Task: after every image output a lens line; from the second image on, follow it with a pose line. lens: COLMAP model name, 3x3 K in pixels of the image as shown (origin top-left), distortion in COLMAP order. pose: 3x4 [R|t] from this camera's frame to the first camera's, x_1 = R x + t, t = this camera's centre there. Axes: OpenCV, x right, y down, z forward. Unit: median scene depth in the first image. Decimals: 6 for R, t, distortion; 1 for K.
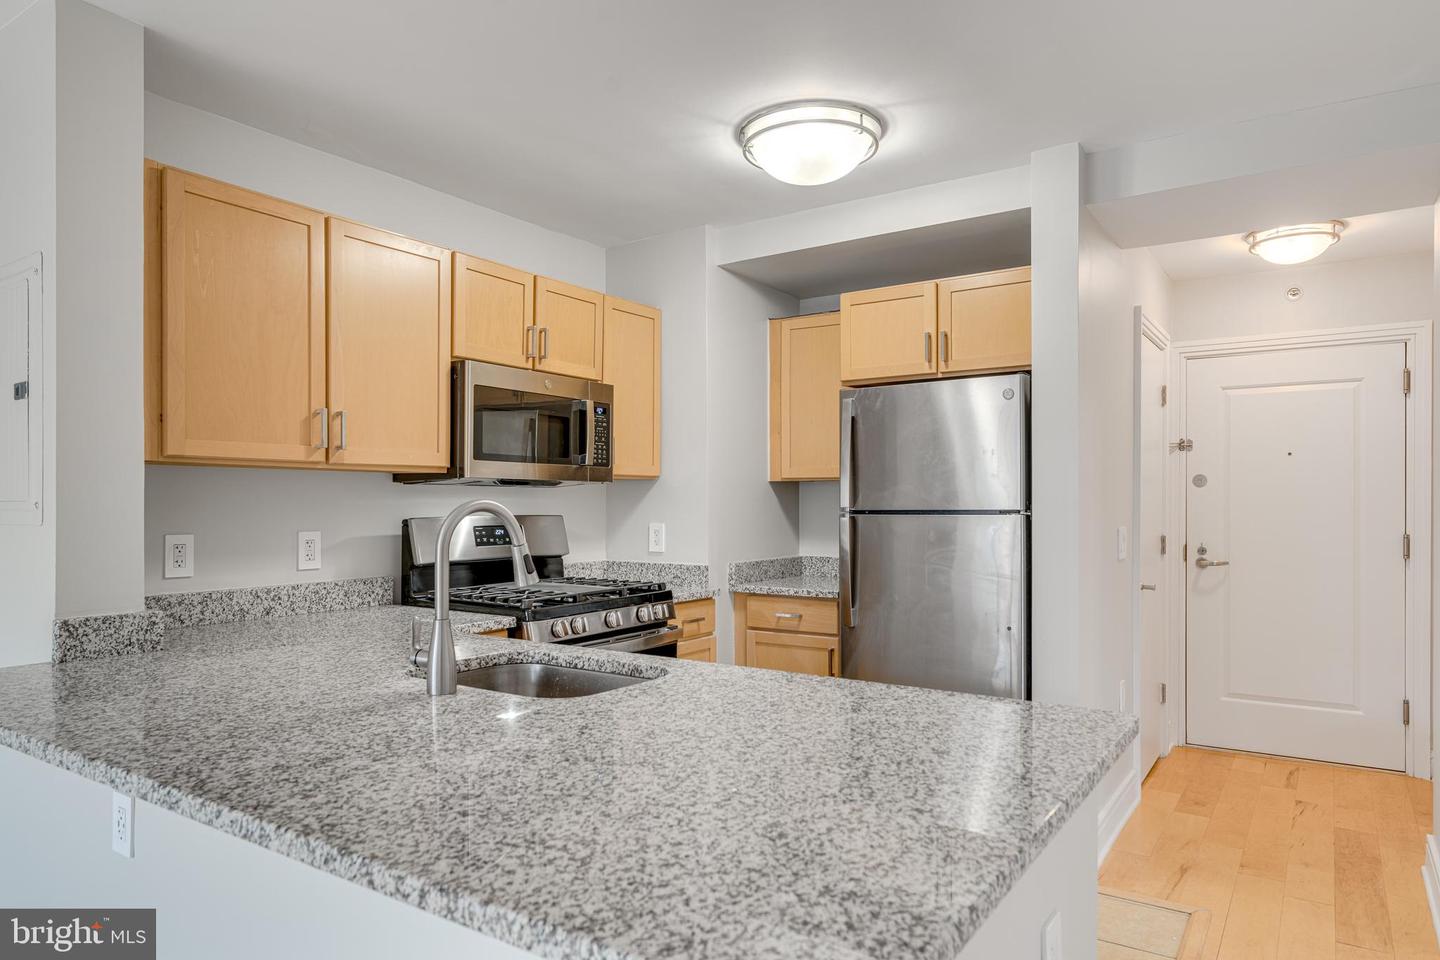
lens RADIAL K [[900.8, 0, 720.0], [0, 900.8, 480.0], [0, 0, 1]] dist [-0.000327, -0.001036]
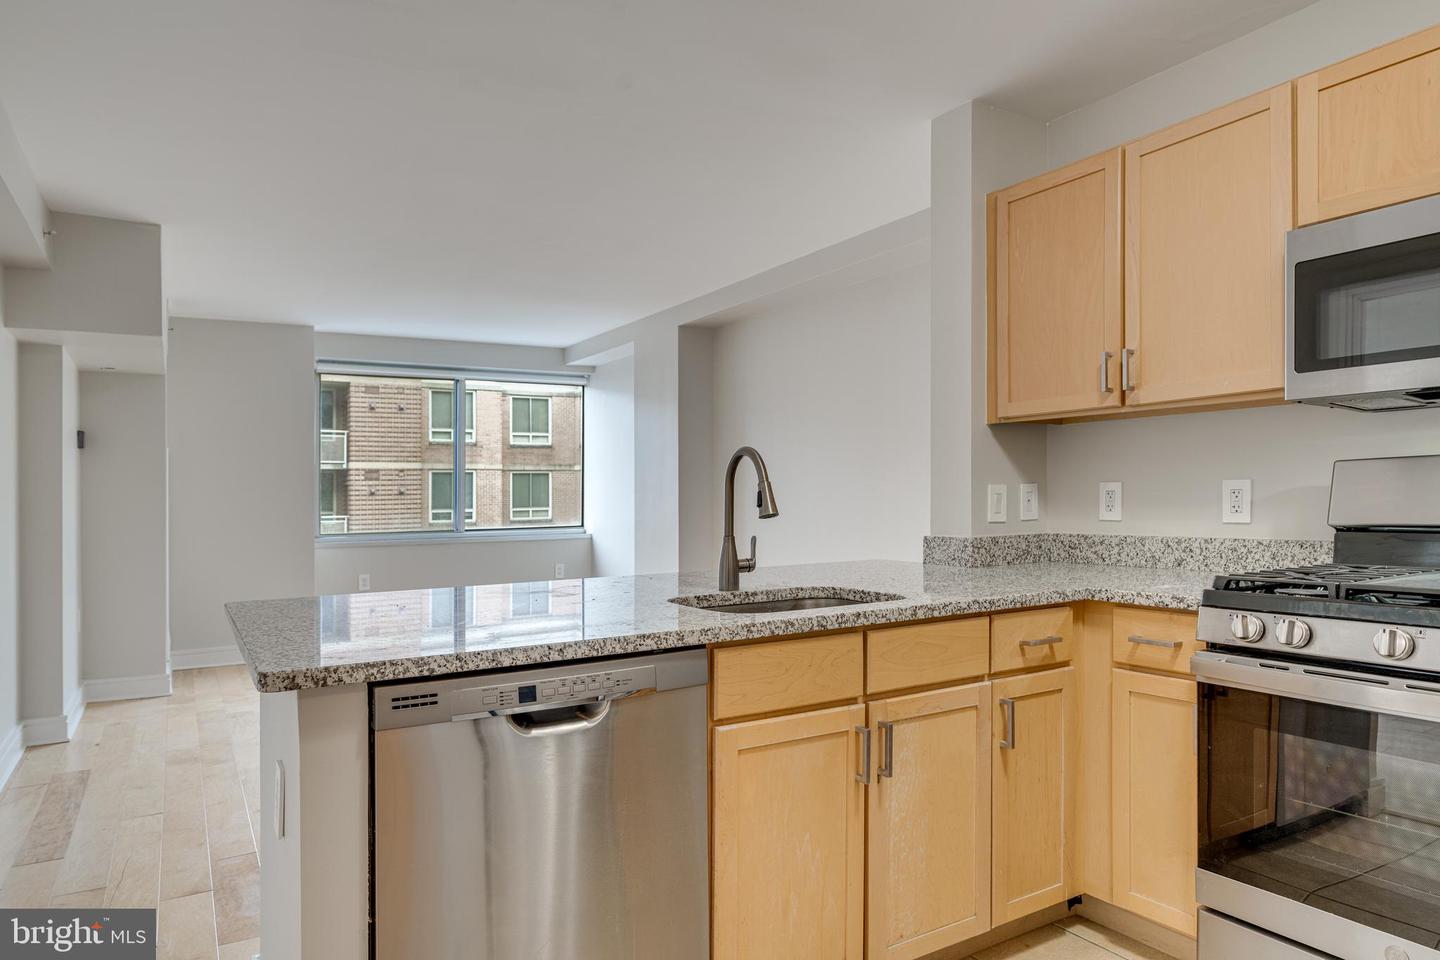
lens RADIAL K [[900.8, 0, 720.0], [0, 900.8, 480.0], [0, 0, 1]] dist [-0.000327, -0.001036]
pose [[-0.423690, -0.010991, -0.905741, 0.581111], [0.037839, 0.998839, -0.029822, 0.068384], [0.905017, -0.046908, -0.422782, 0.973097]]
